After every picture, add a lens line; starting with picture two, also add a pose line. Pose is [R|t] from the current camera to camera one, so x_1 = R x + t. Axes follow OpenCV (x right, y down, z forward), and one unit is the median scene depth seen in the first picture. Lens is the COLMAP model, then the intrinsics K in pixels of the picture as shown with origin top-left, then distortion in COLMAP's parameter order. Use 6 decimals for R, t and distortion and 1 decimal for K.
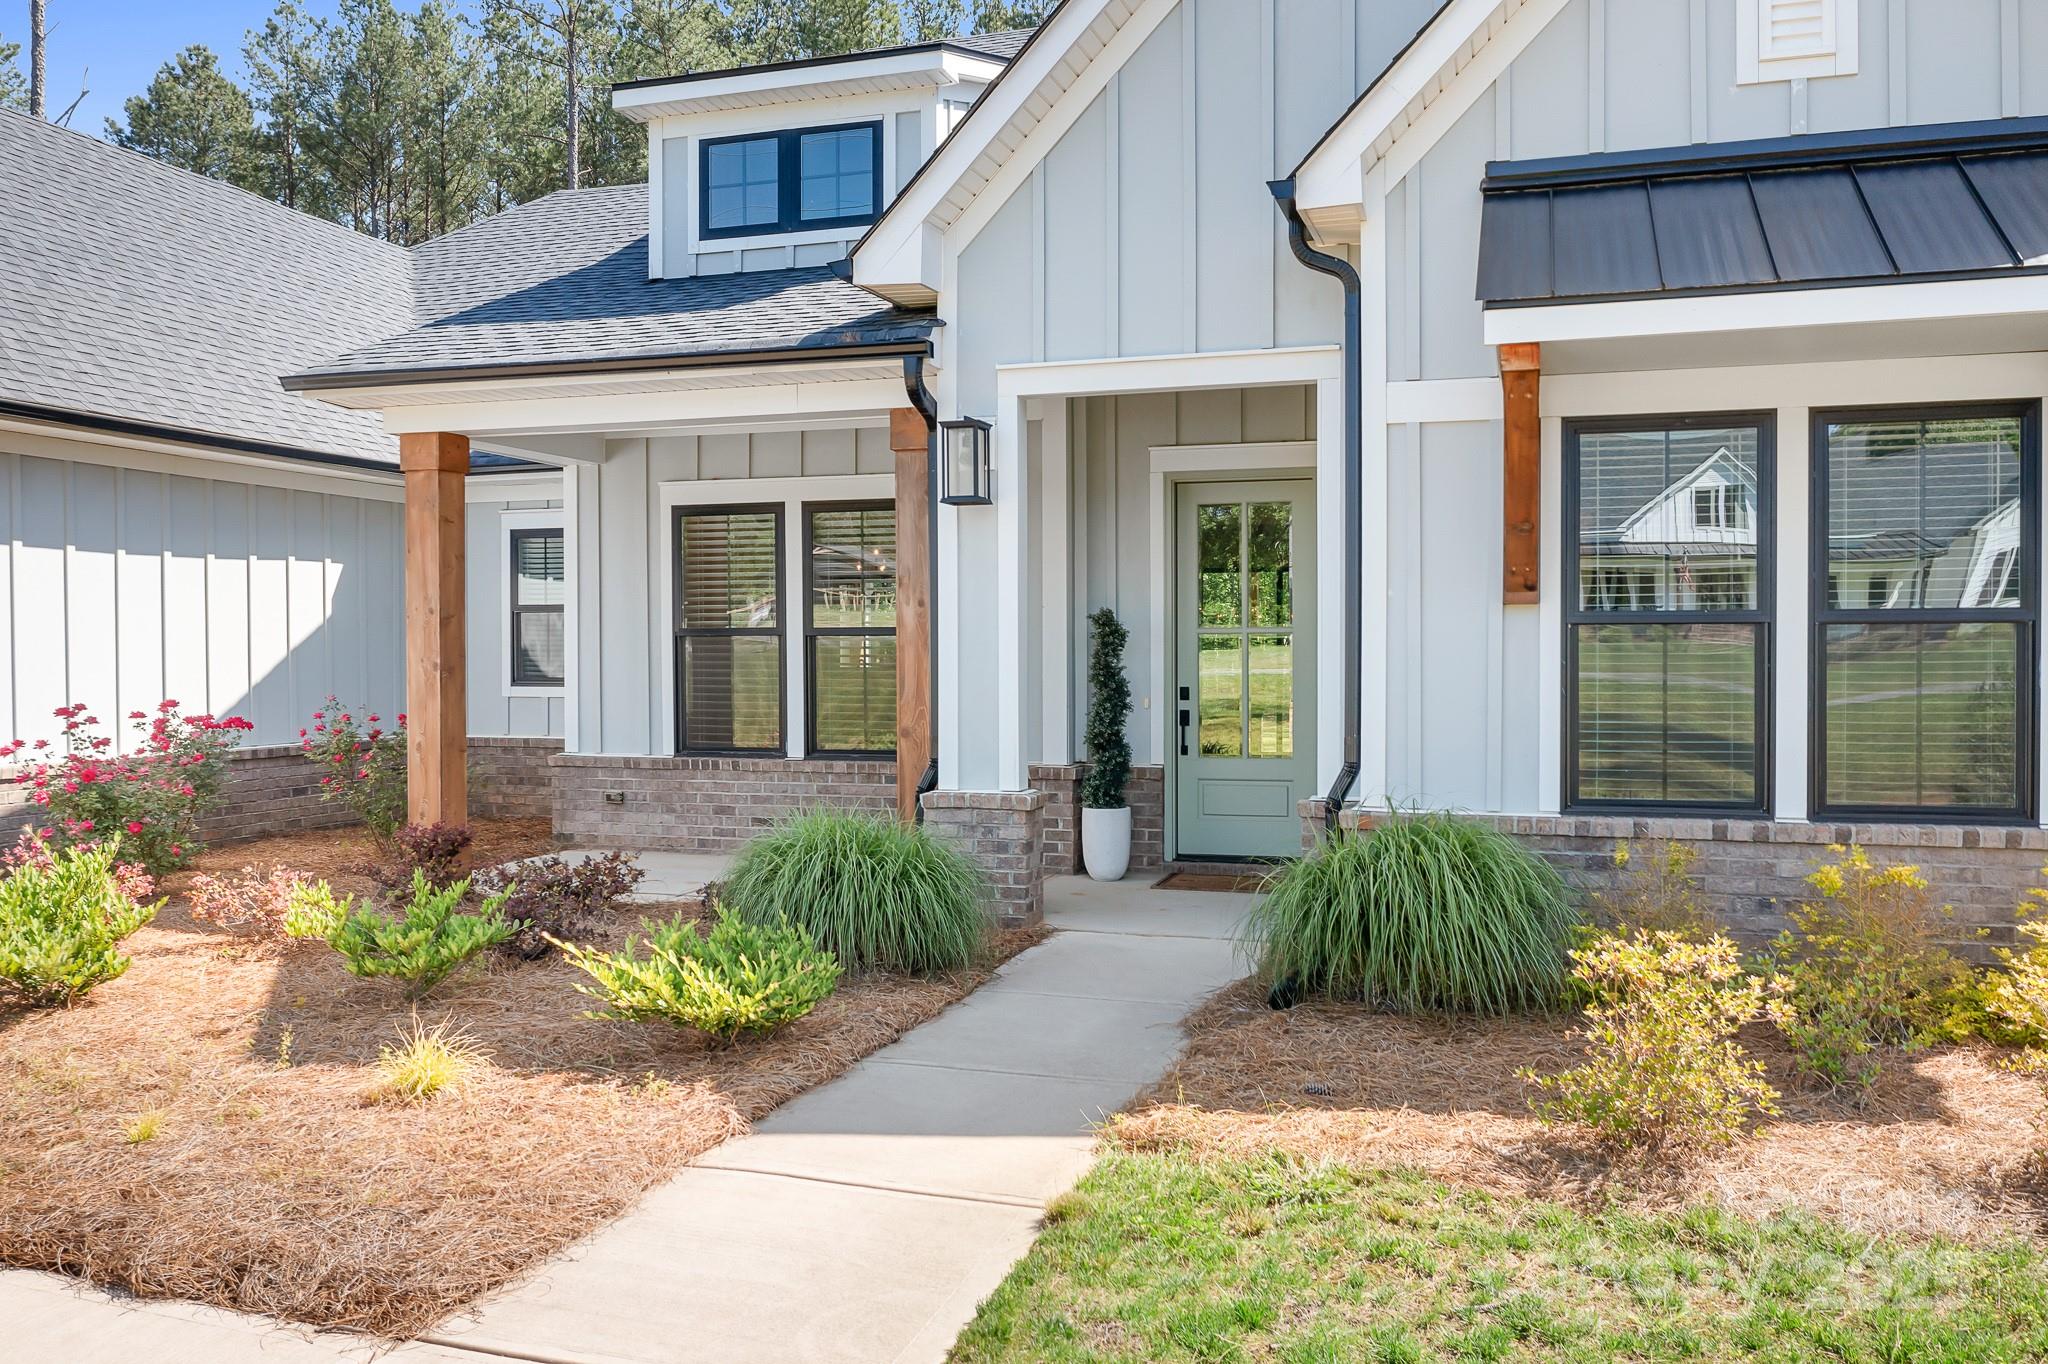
lens RADIAL K [[1615.7, 0, 990.8], [0, 1615.7, 679.3], [0, 0, 1]] dist [-0.014734, -0.002283]
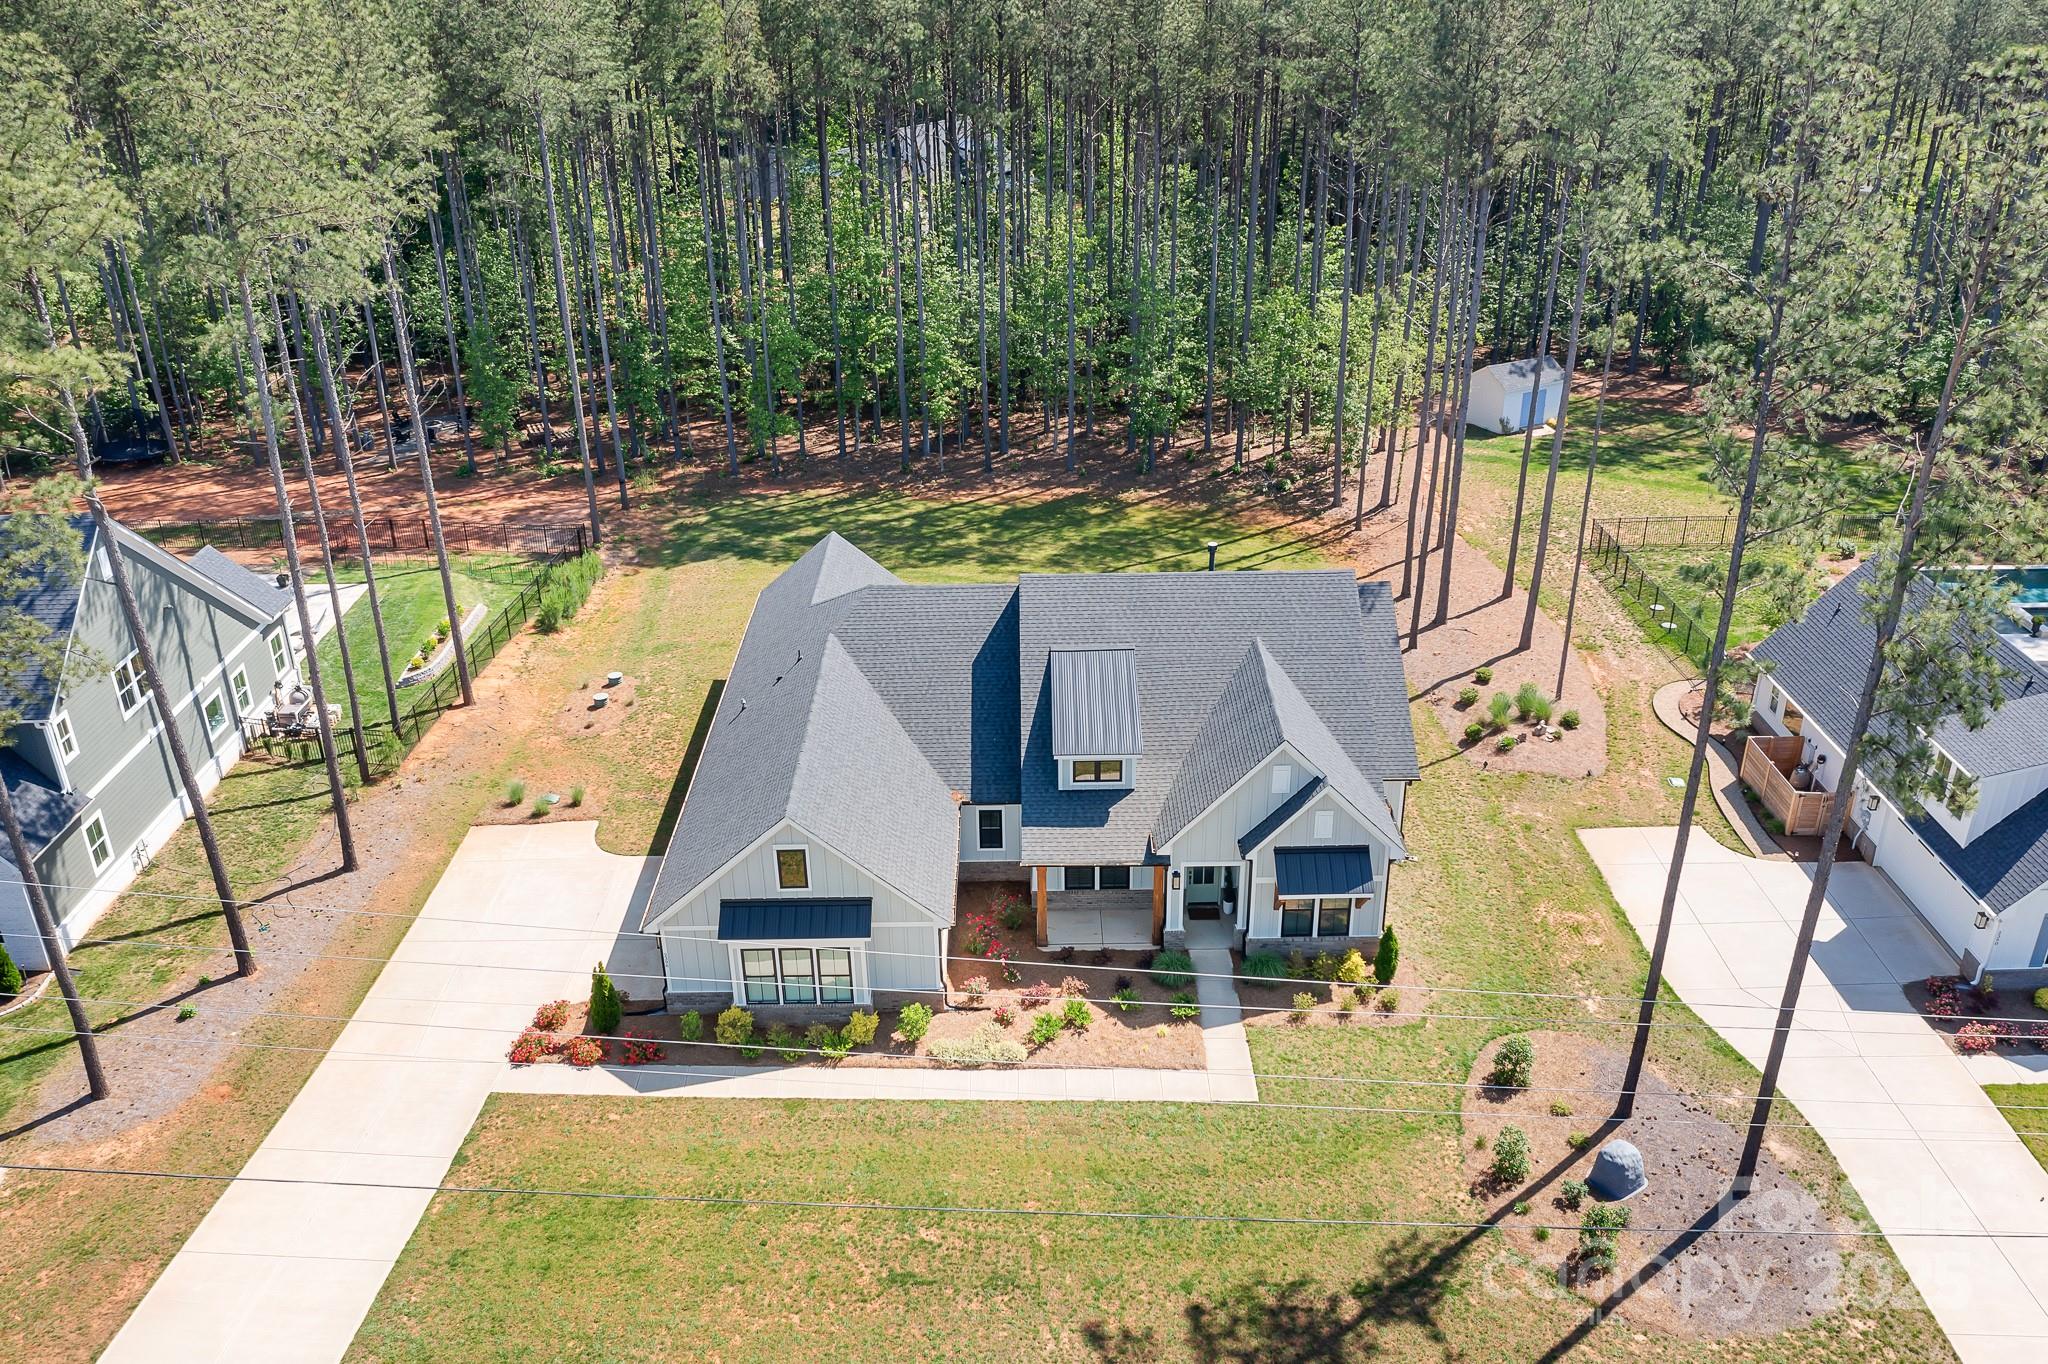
lens RADIAL K [[1631.6, 0, 973.2], [0, 1631.6, 684.4], [0, 0, 1]] dist [-0.041887, 0.002739]
pose [[0.955080, -0.152519, 0.254088, -1.840062], [0.032198, 0.905725, 0.422642, -2.888975], [-0.294595, -0.395476, 0.869950, -3.081795]]
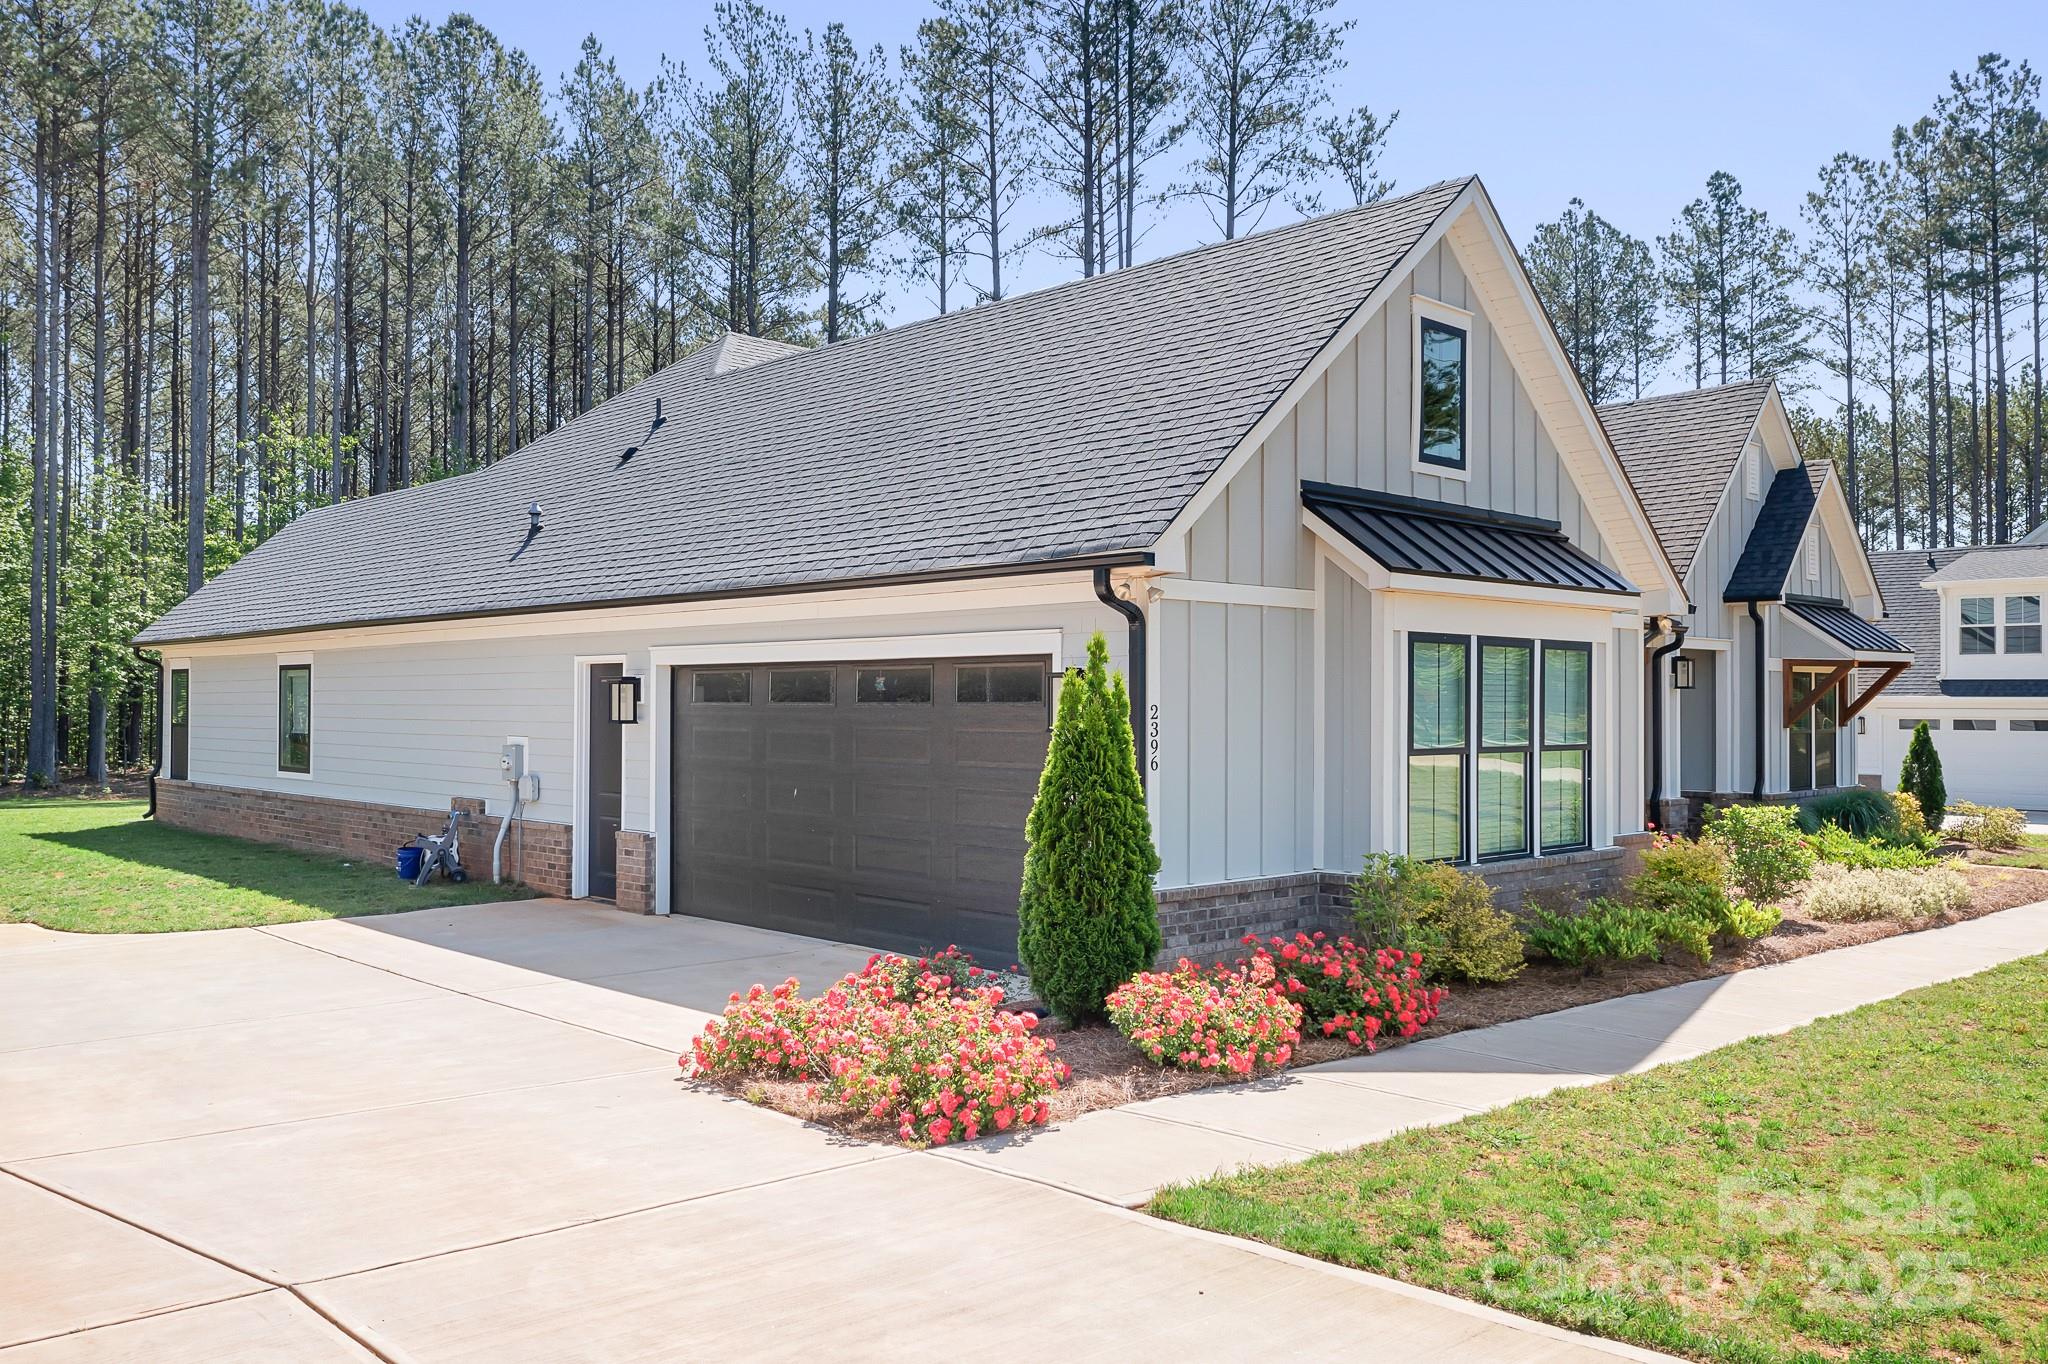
lens RADIAL K [[1619.7, 0, 1024.0], [0, 1619.7, 682.0], [0, 0, 1]] dist [-0.015992, -0.006495]
pose [[0.462862, 0.012979, 0.886335, -2.763904], [0.012602, 0.999695, -0.021221, -0.072104], [-0.886341, 0.020992, 0.462558, 0.699886]]
